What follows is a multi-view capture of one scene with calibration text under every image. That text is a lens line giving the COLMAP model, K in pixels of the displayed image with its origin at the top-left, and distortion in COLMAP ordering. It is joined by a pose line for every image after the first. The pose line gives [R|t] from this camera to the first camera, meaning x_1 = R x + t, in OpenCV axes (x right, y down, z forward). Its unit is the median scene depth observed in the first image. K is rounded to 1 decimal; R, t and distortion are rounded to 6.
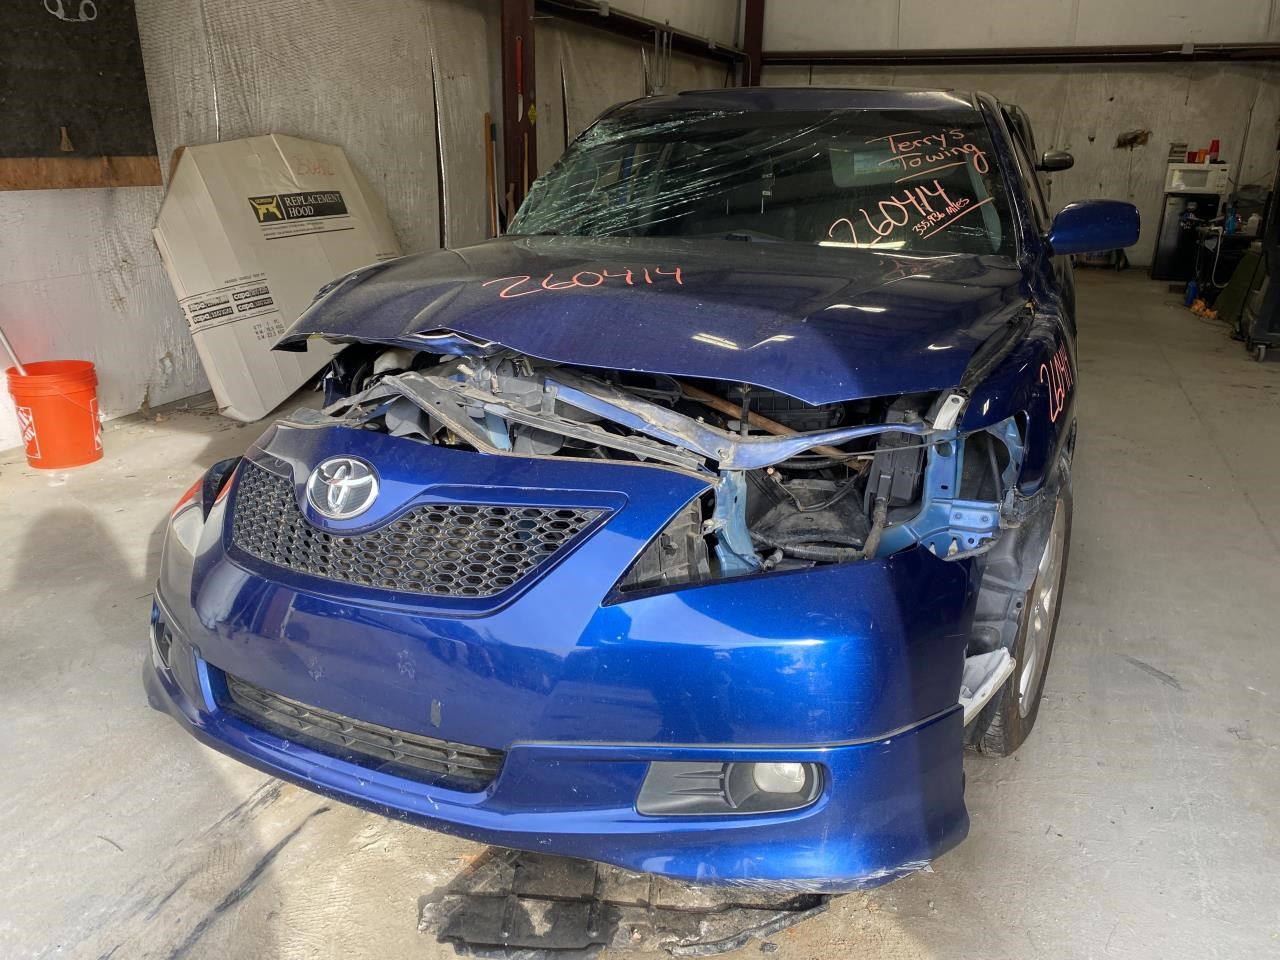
lens RADIAL K [[898.5, 0, 640.0], [0, 898.5, 480.0], [0, 0, 1]] dist [-0.046706, 0.006482]
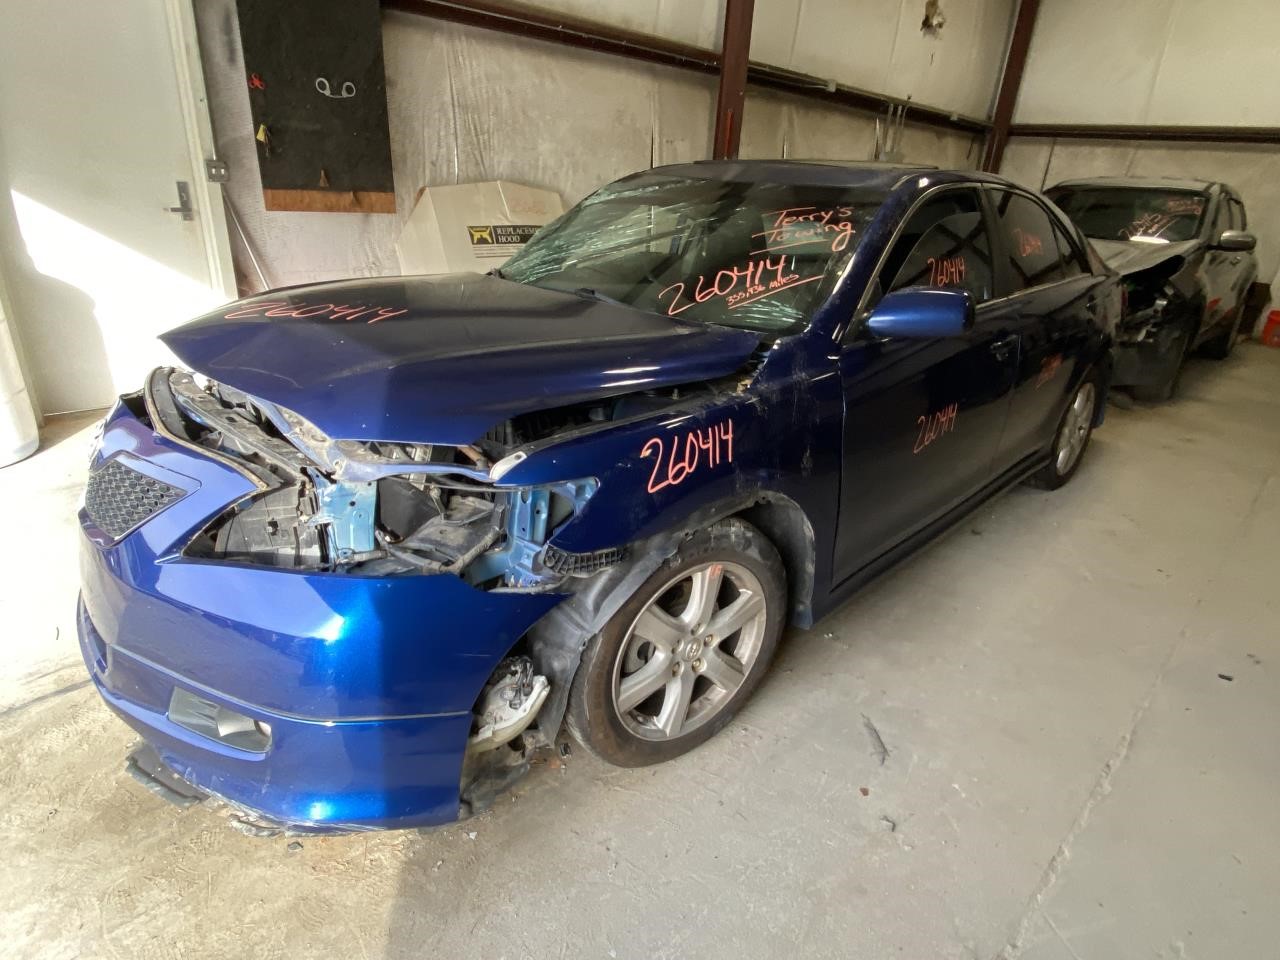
lens RADIAL K [[682.2, 0, 640.0], [0, 682.2, 480.0], [0, 0, 1]] dist [-0.001511, -0.023978]
pose [[0.914806, 0.194741, -0.353844, 0.277112], [-0.180247, 0.980848, 0.073818, -0.052971], [0.361442, -0.003750, 0.932387, 0.088600]]
